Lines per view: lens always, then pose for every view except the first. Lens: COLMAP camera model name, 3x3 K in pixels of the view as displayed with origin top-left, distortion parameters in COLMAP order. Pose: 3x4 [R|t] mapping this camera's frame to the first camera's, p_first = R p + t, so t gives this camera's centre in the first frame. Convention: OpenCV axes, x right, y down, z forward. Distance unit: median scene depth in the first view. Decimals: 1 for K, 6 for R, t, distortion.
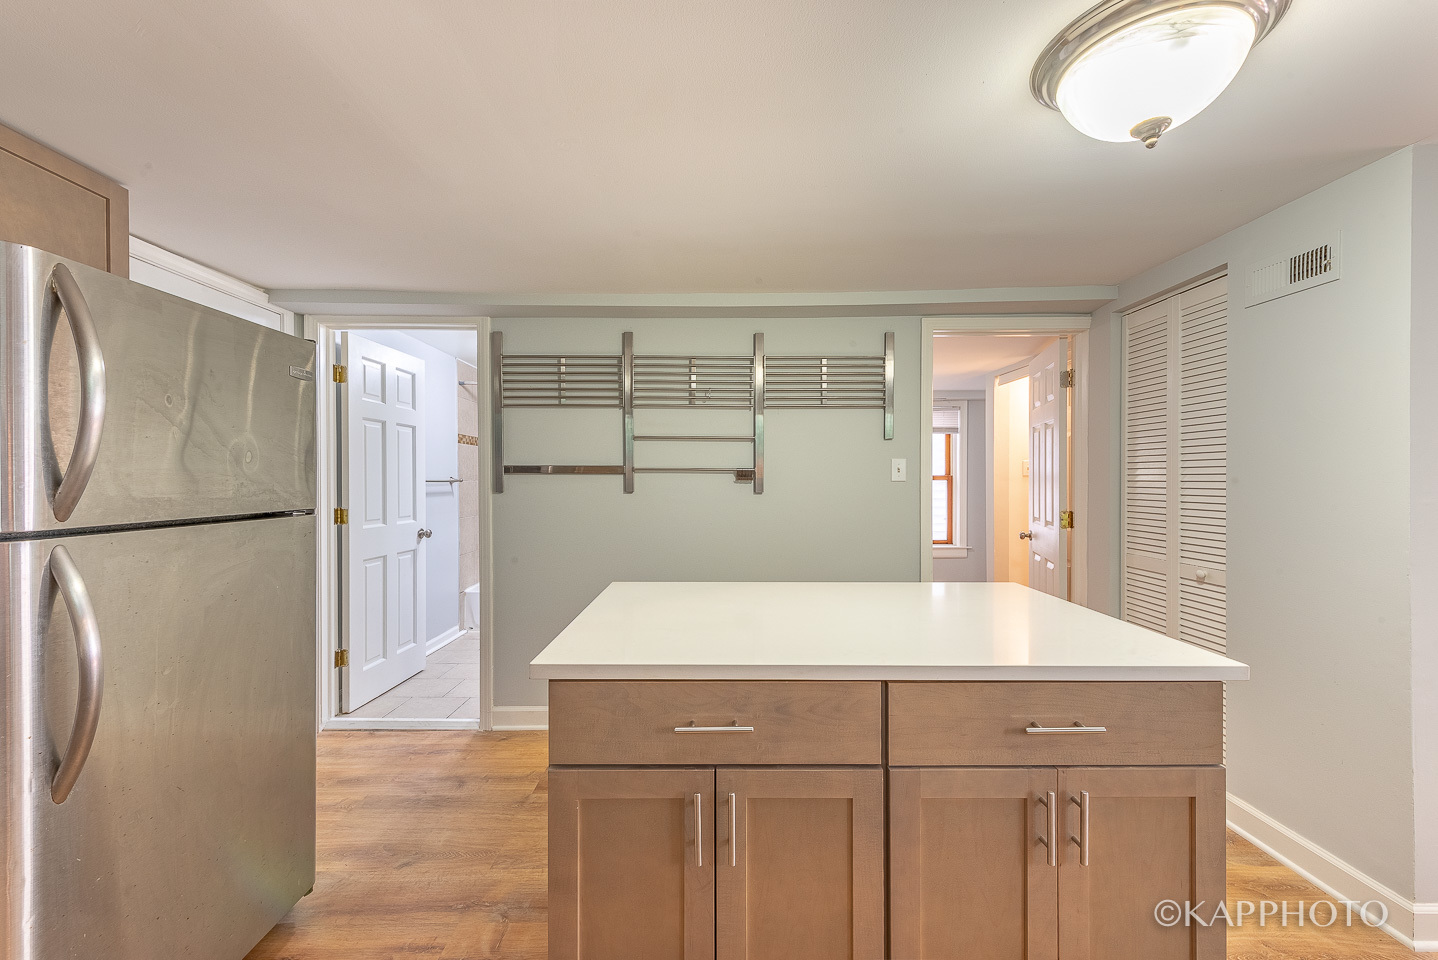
lens RADIAL K [[570.0, 0, 709.5], [0, 570.0, 472.8], [0, 0, 1]] dist [0.010130, -0.002865]
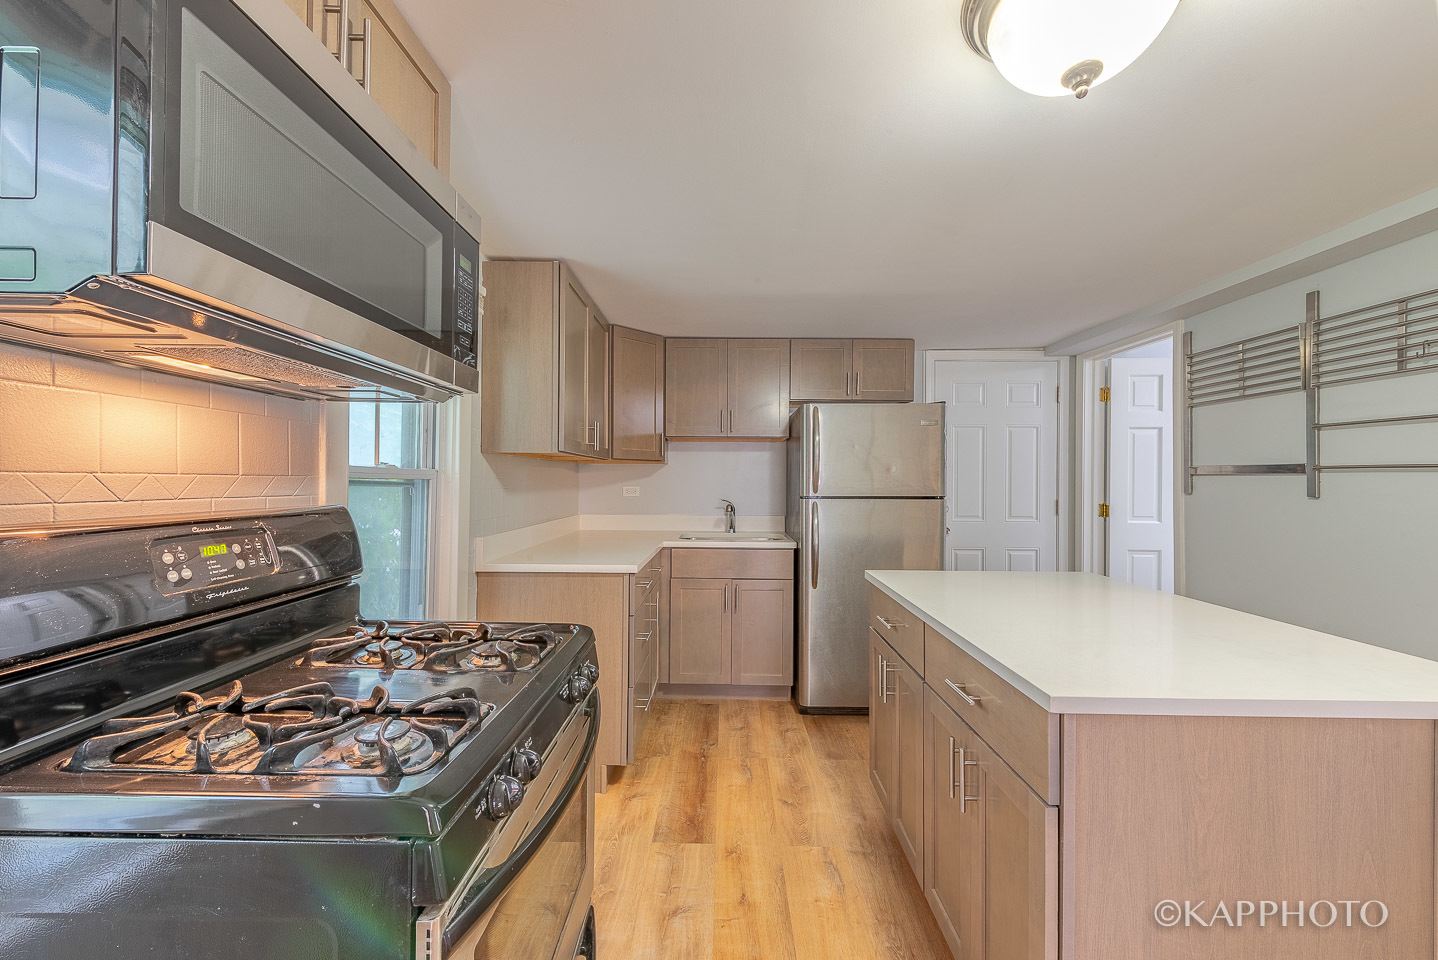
lens RADIAL K [[570.0, 0, 727.6], [0, 570.0, 485.9], [0, 0, 1]] dist [0.010130, -0.002865]
pose [[-0.008382, 0.015209, -0.999849, 0.653485], [0.005173, 0.999872, 0.015166, 0.002267], [0.999951, -0.005046, -0.008460, 0.206262]]
